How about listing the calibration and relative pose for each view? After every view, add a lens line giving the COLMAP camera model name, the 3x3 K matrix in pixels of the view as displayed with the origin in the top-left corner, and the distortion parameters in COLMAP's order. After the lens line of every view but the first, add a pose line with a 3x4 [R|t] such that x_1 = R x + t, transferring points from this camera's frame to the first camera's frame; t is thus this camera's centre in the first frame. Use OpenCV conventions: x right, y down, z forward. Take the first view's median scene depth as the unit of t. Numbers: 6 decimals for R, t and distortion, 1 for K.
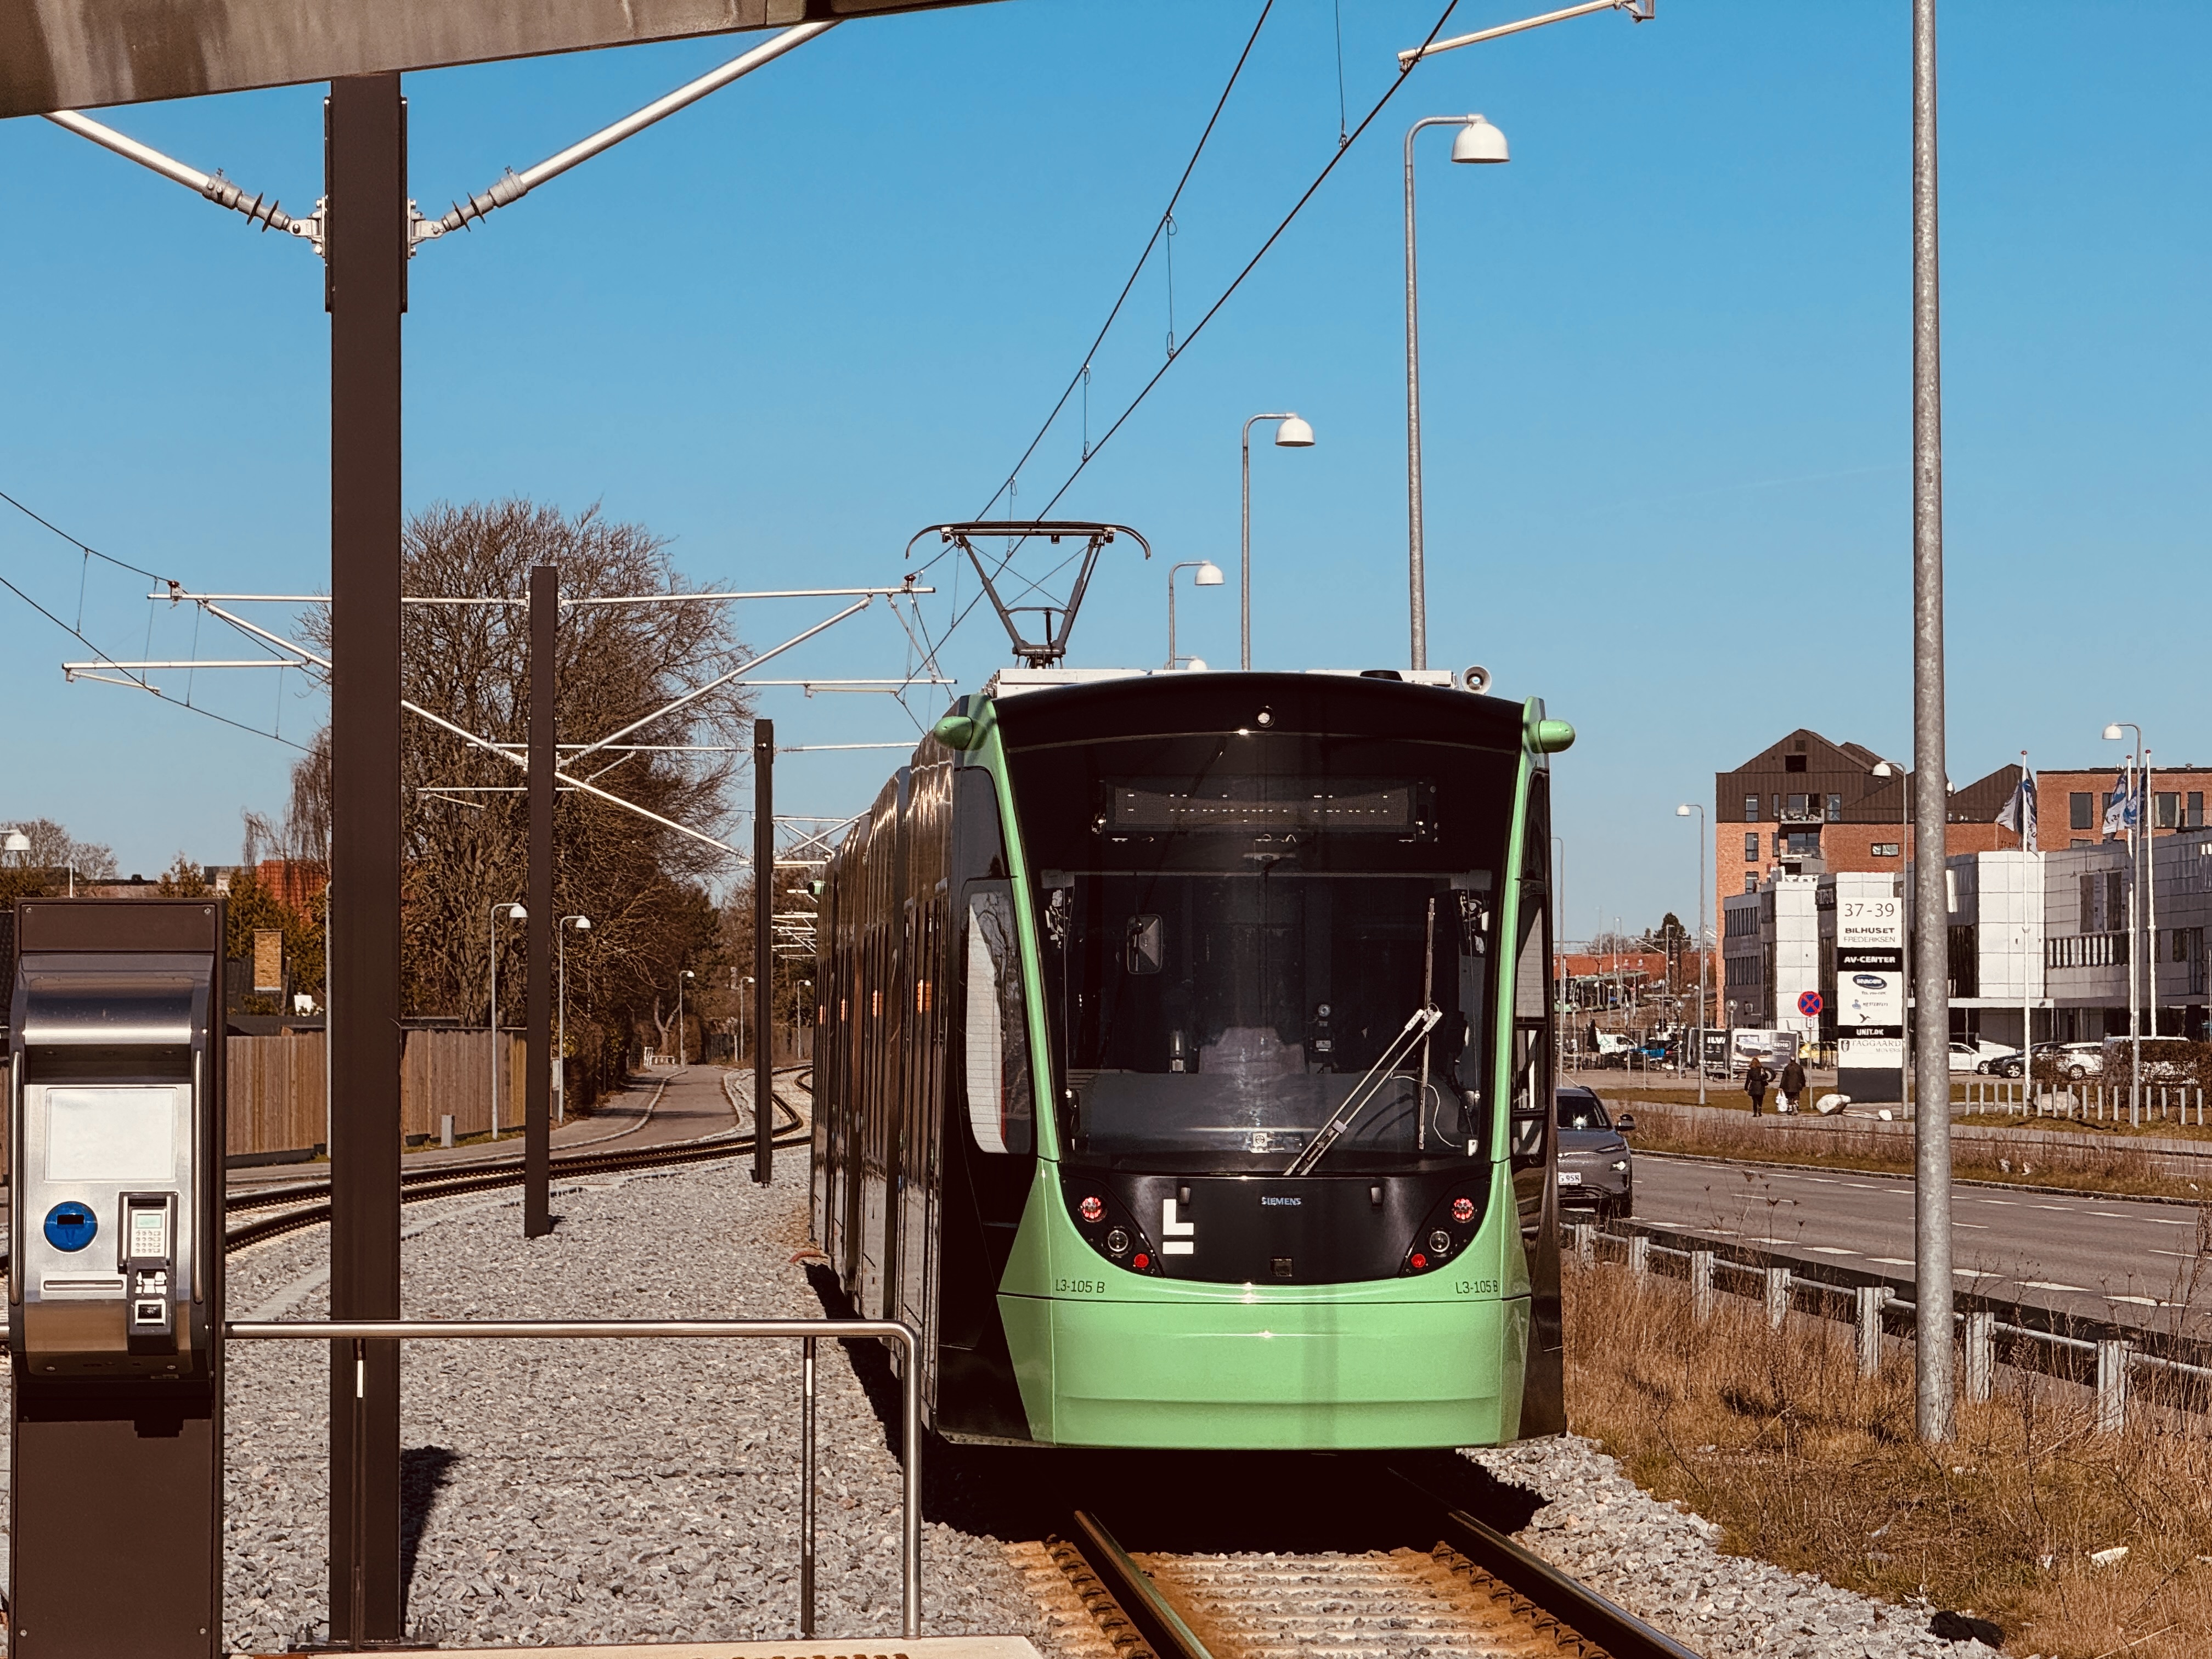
lens RADIAL K [[7785.4, 0, 1105.3], [0, 7785.4, 830.1], [0, 0, 1]] dist [0.815418, 0.000000]
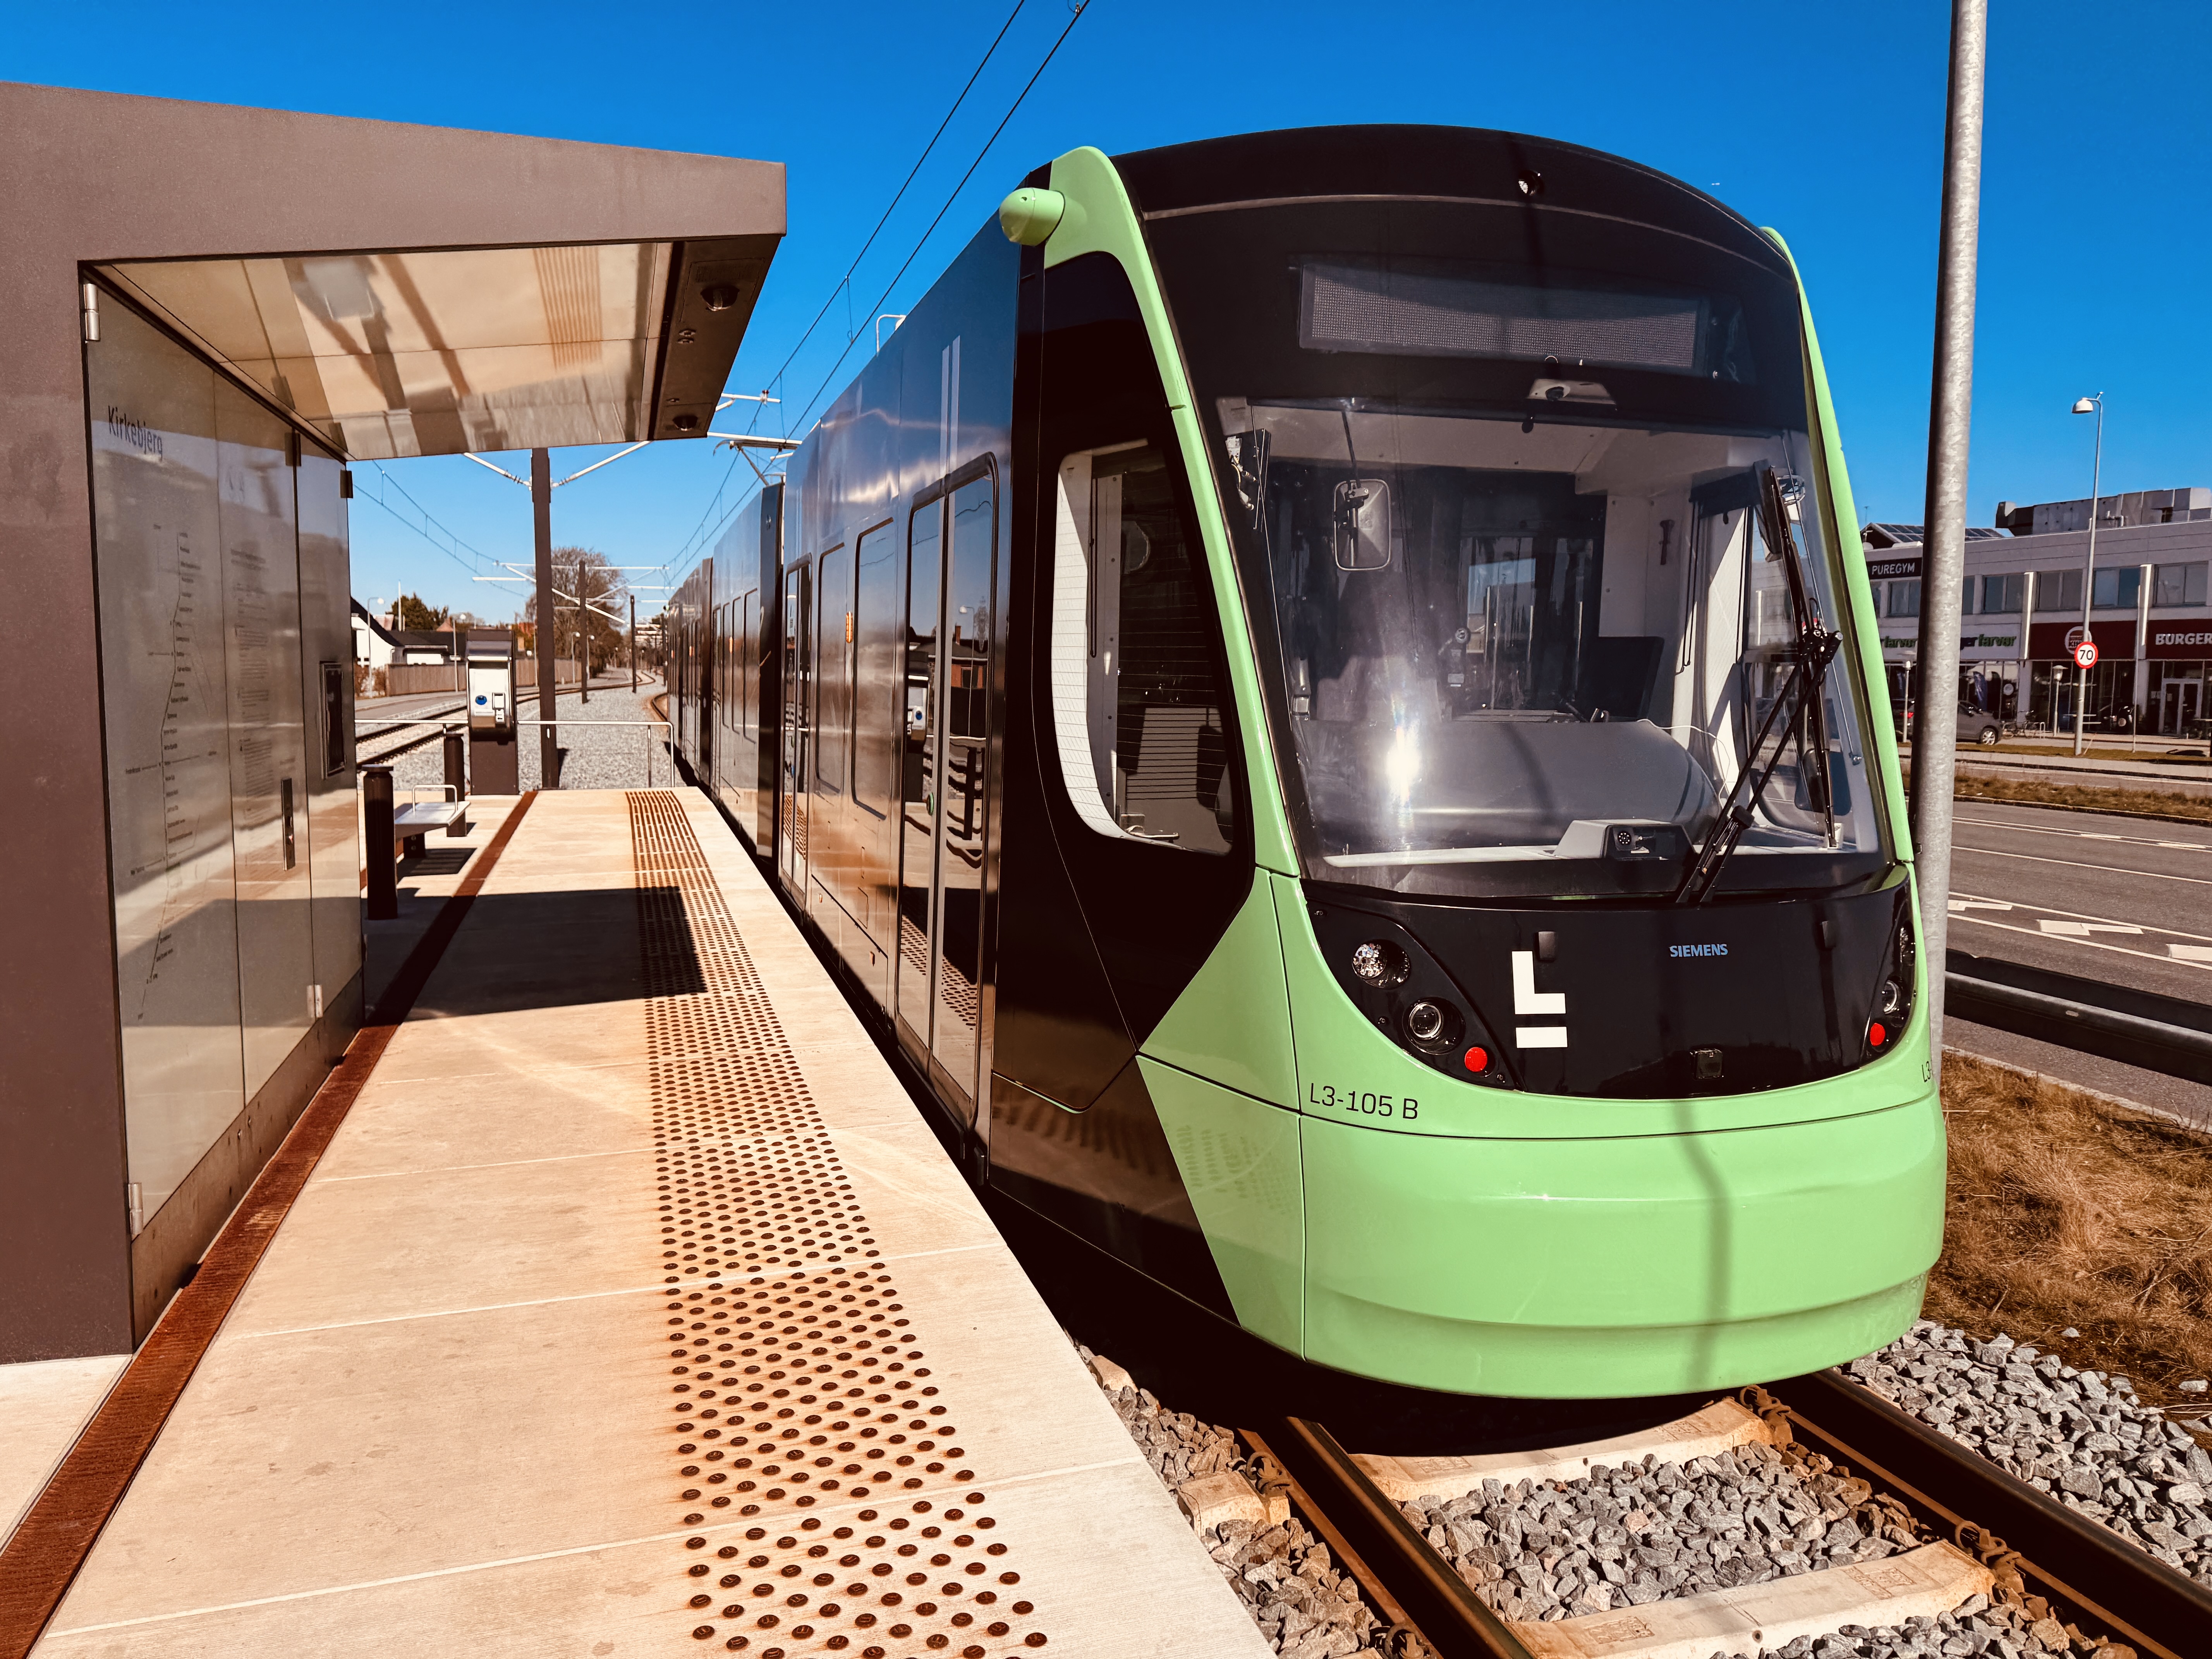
lens RADIAL K [[1585.0, 0, 1096.1], [0, 1585.0, 837.0], [0, 0, 1]] dist [0.020911, -0.027687]
pose [[0.971692, -0.011632, 0.235965, -0.049314], [-0.019935, 0.991188, 0.130953, 0.024231], [-0.235409, -0.131950, 0.962898, 0.892393]]
